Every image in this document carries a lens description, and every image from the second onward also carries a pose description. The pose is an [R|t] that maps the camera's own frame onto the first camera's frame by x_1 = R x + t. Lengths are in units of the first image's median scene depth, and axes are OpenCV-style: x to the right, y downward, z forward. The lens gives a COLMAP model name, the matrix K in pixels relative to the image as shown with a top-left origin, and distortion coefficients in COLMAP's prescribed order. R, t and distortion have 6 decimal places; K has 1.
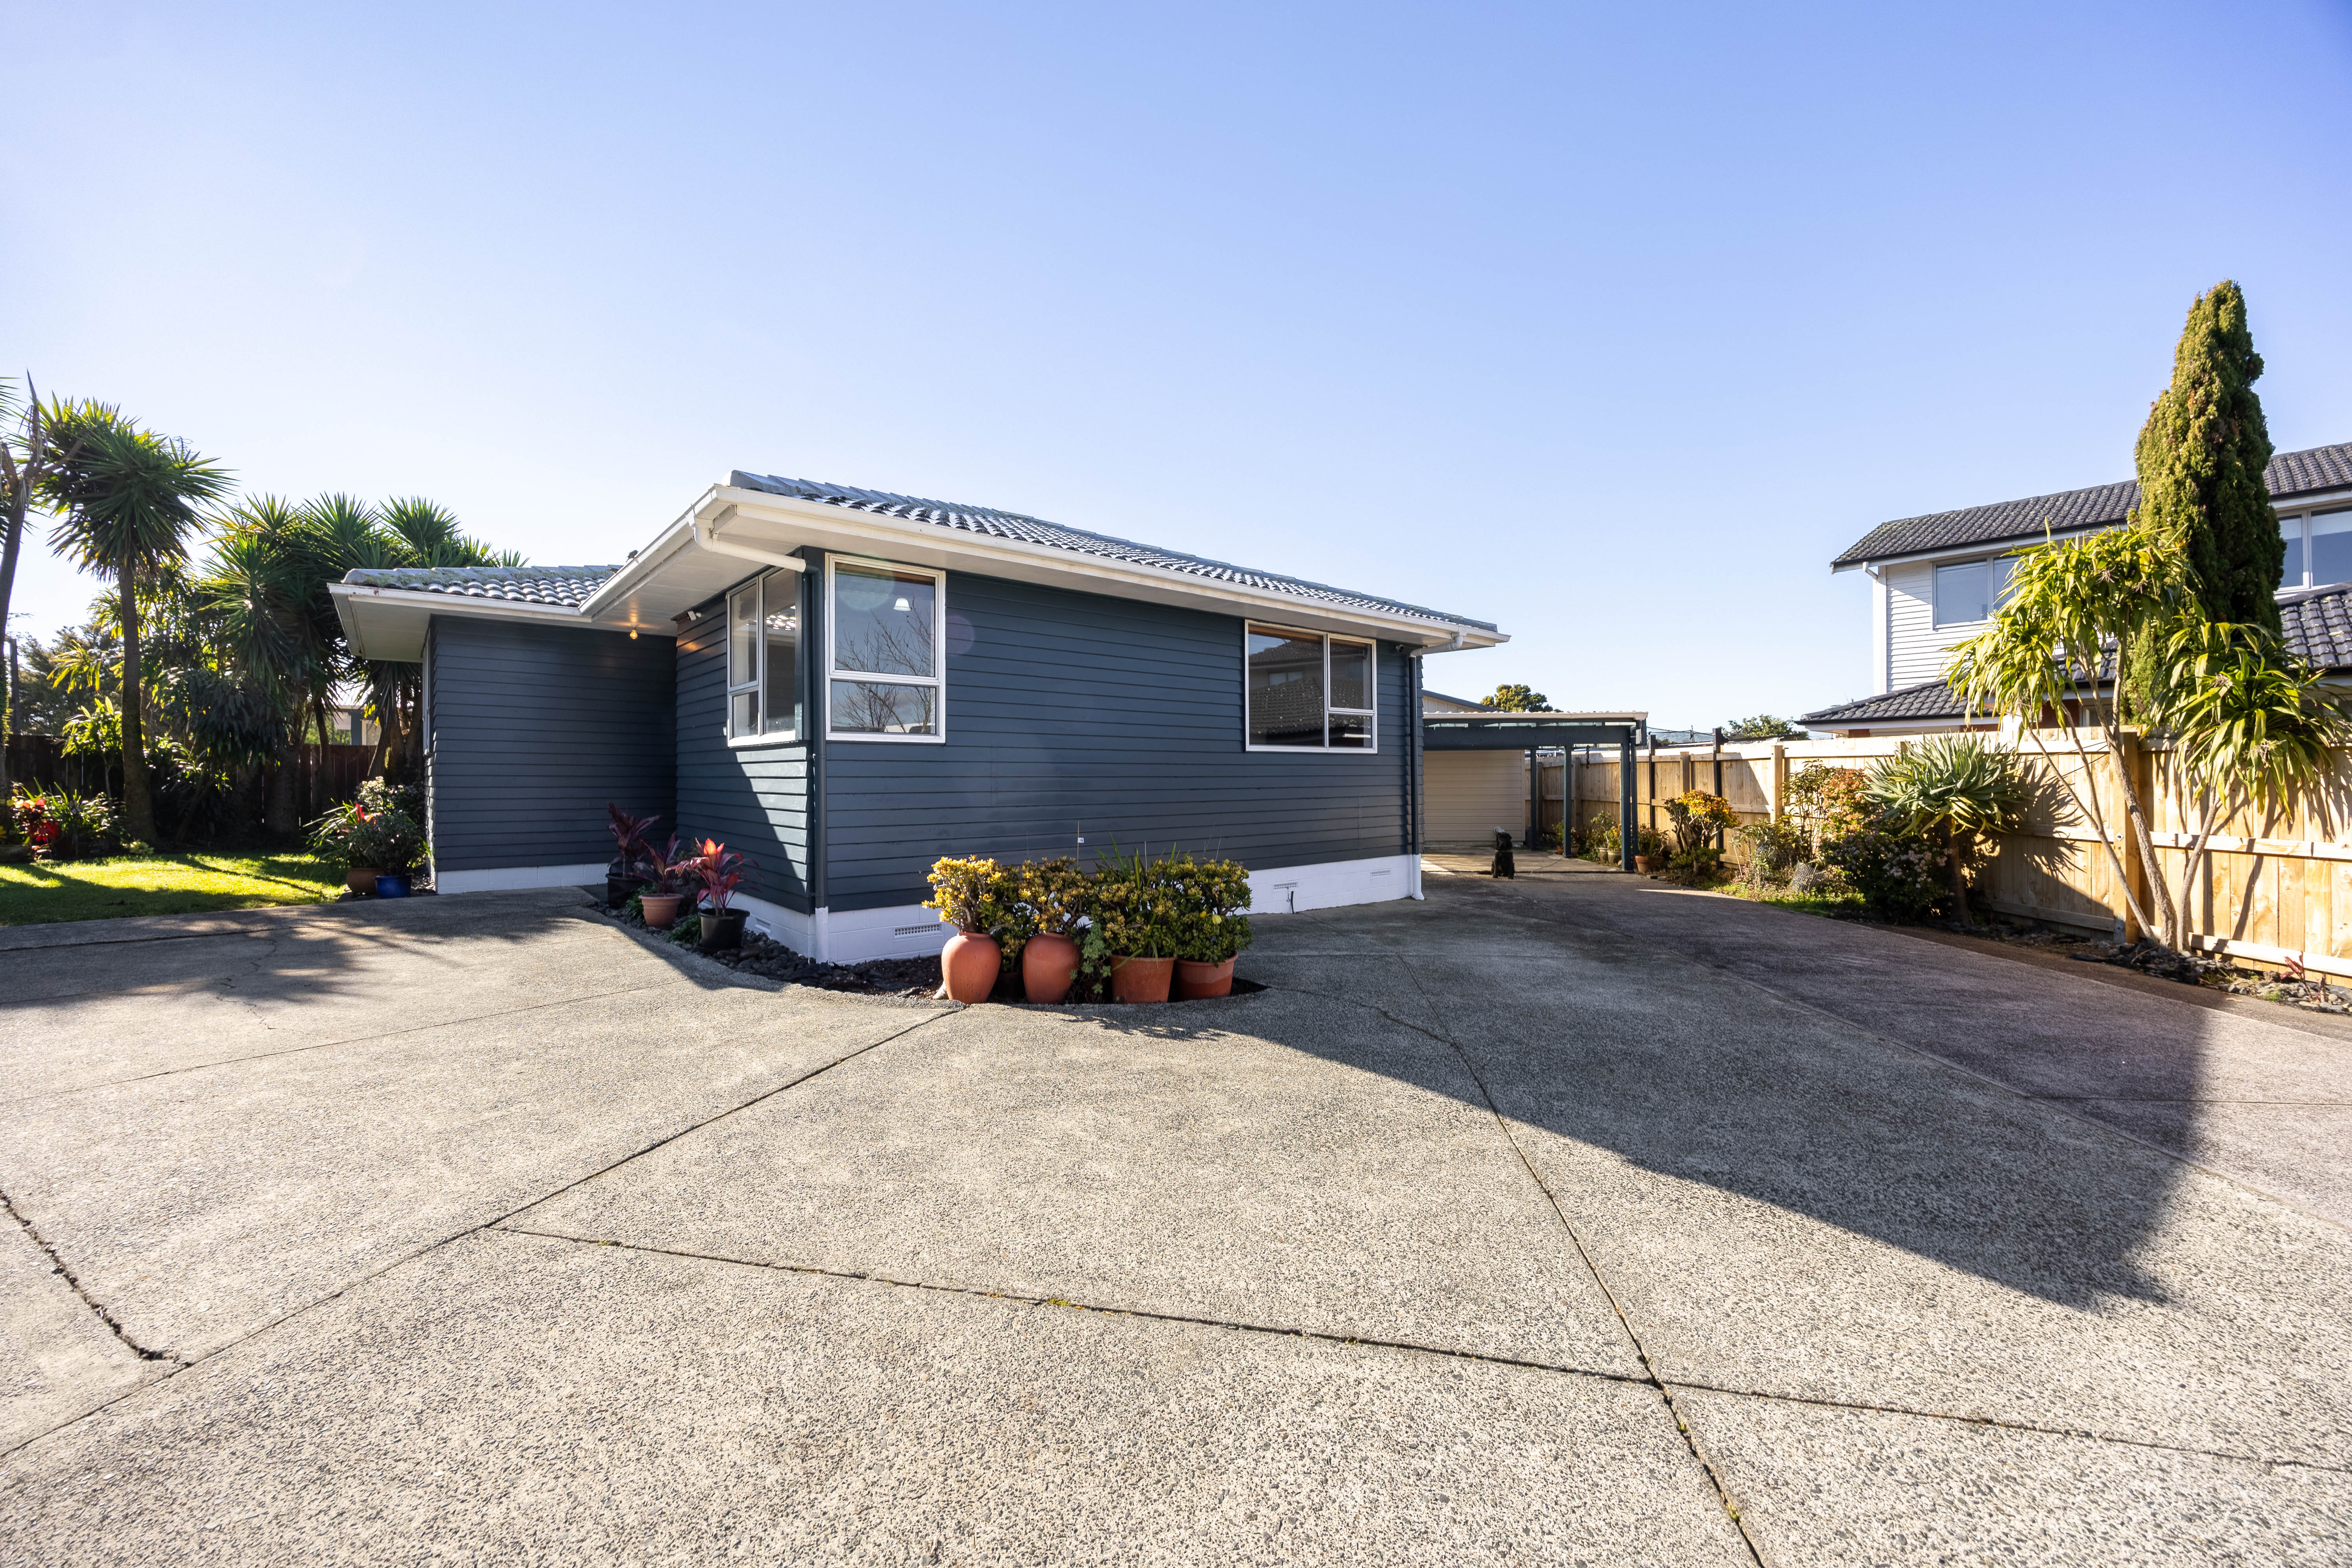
lens RADIAL K [[905.4, 0, 1173.7], [0, 905.4, 779.7], [0, 0, 1]] dist [-0.006857, 0.000422]
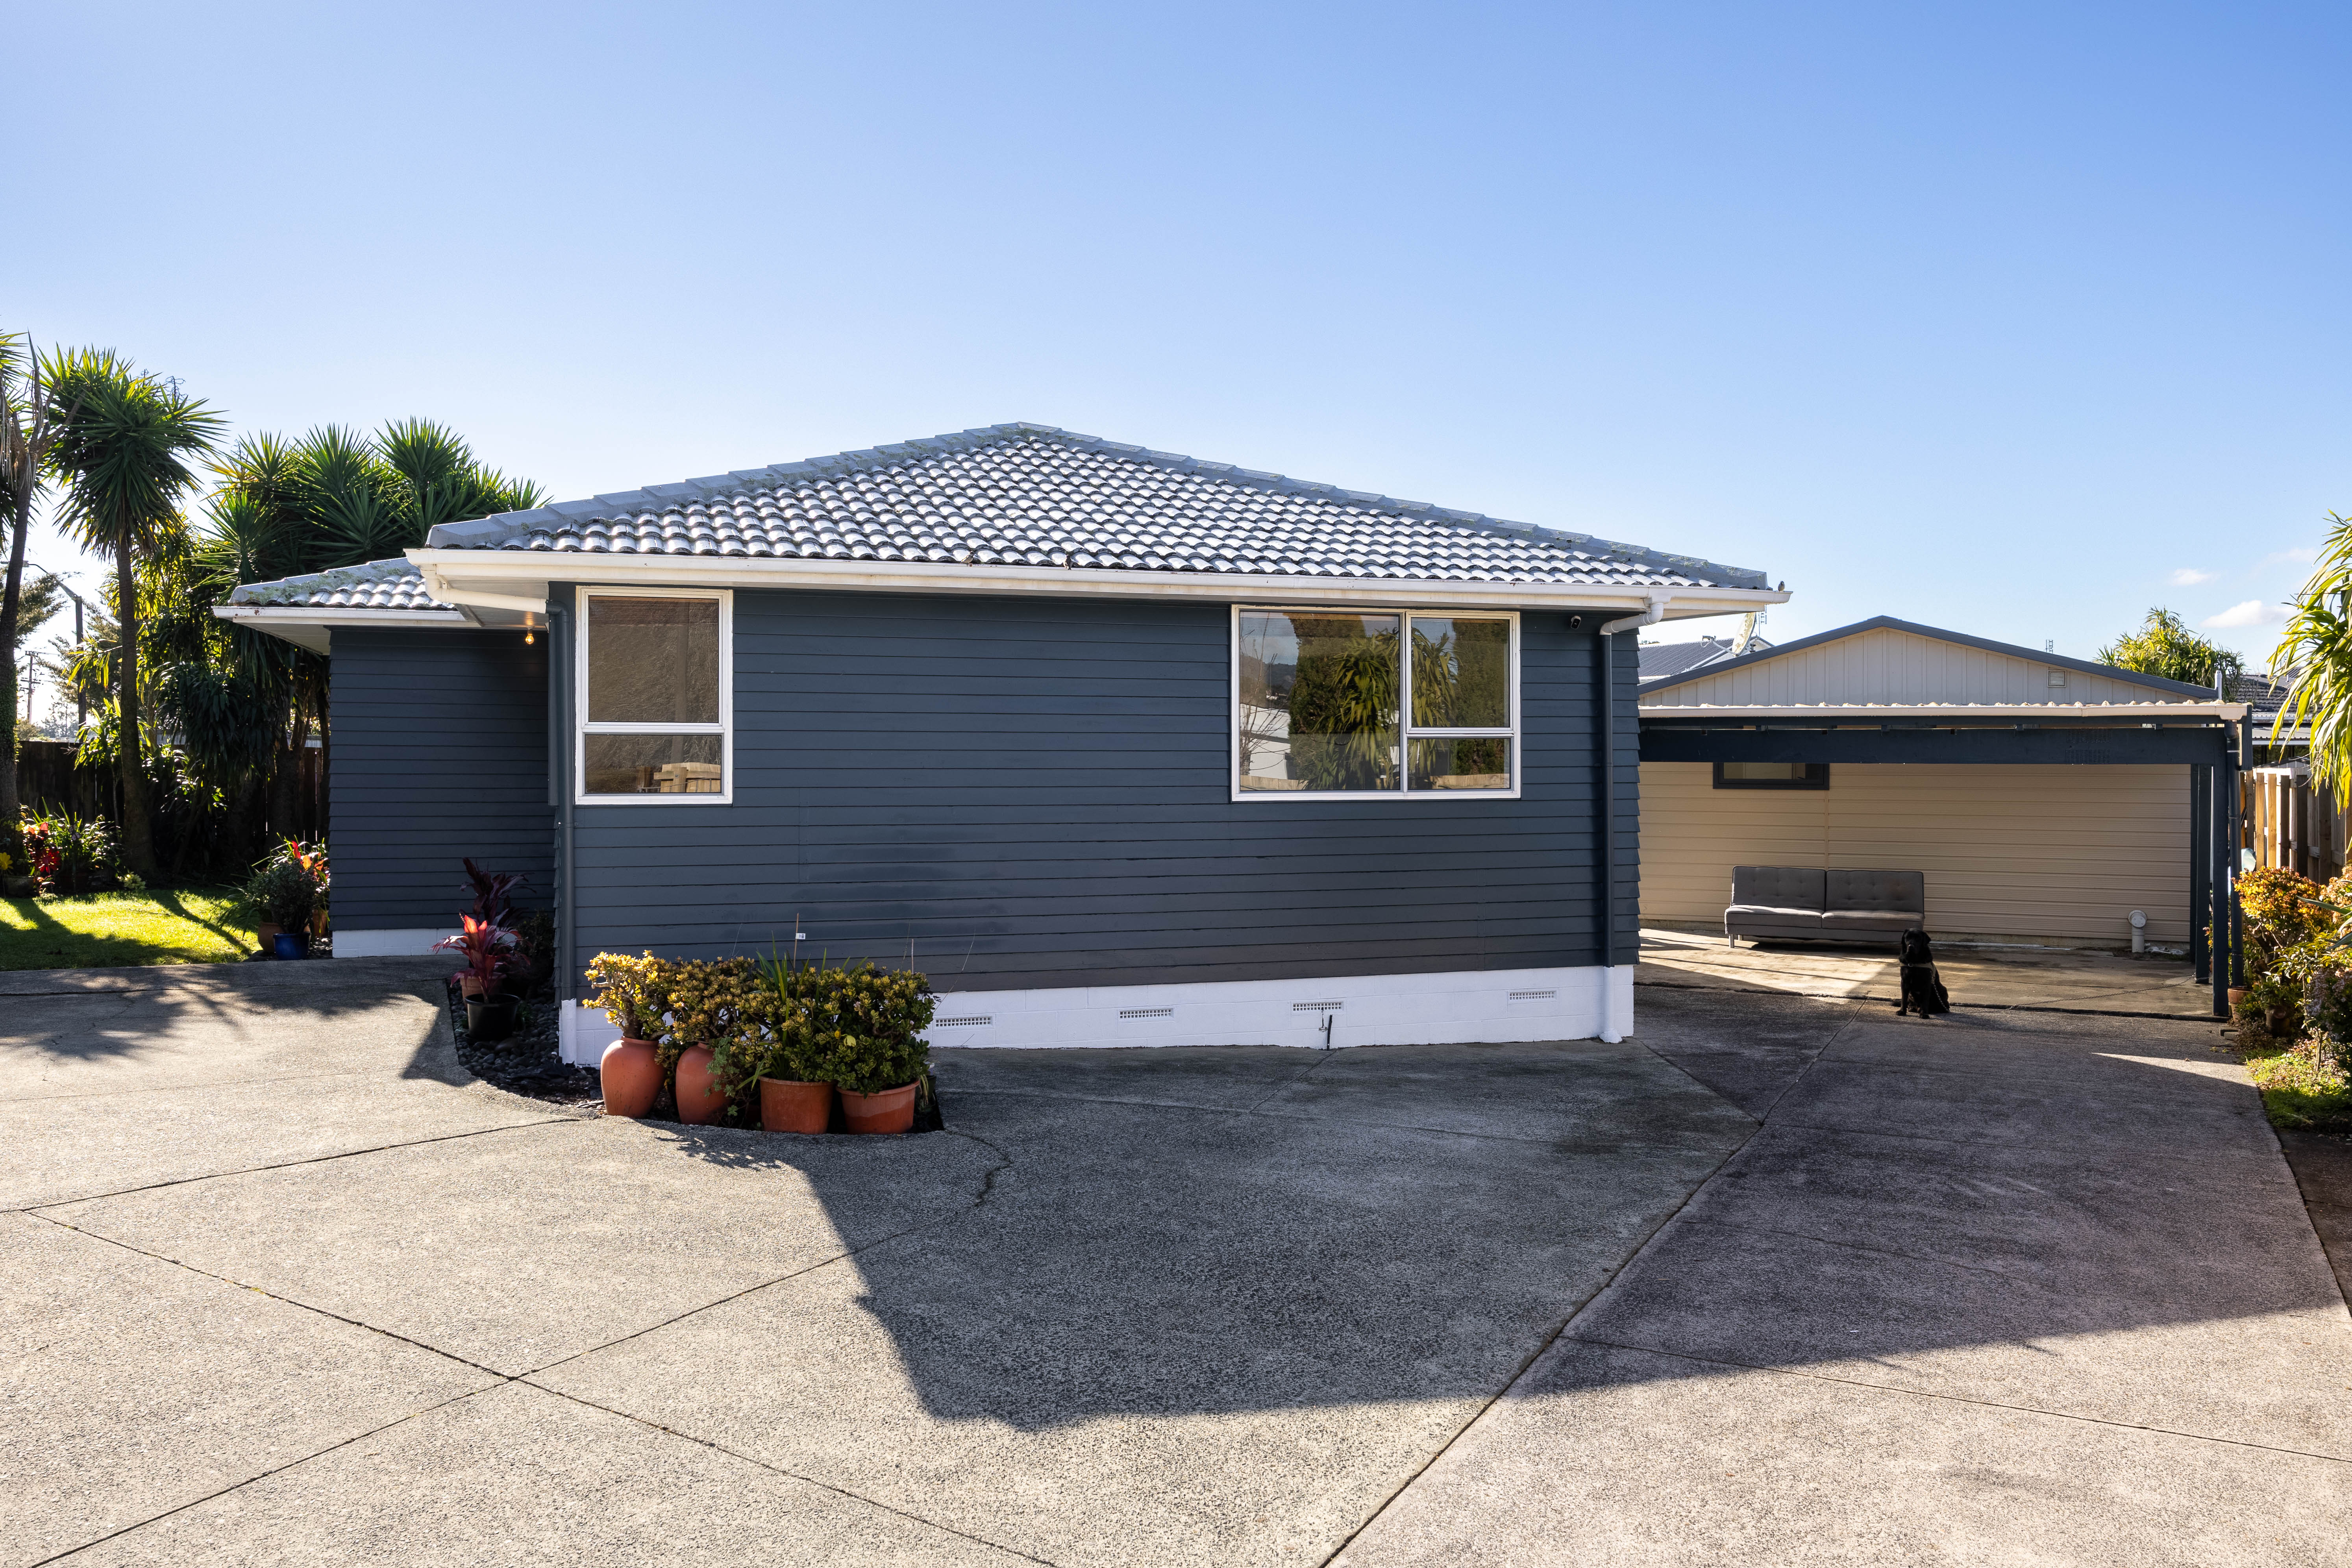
lens RADIAL K [[1843.4, 0, 1175.6], [0, 1843.4, 783.7], [0, 0, 1]] dist [-0.012324, 0.004490]
pose [[0.920053, 0.010827, -0.391644, 0.427482], [-0.004956, 0.999860, 0.015997, -0.049417], [0.391762, -0.012777, 0.919978, -0.198985]]
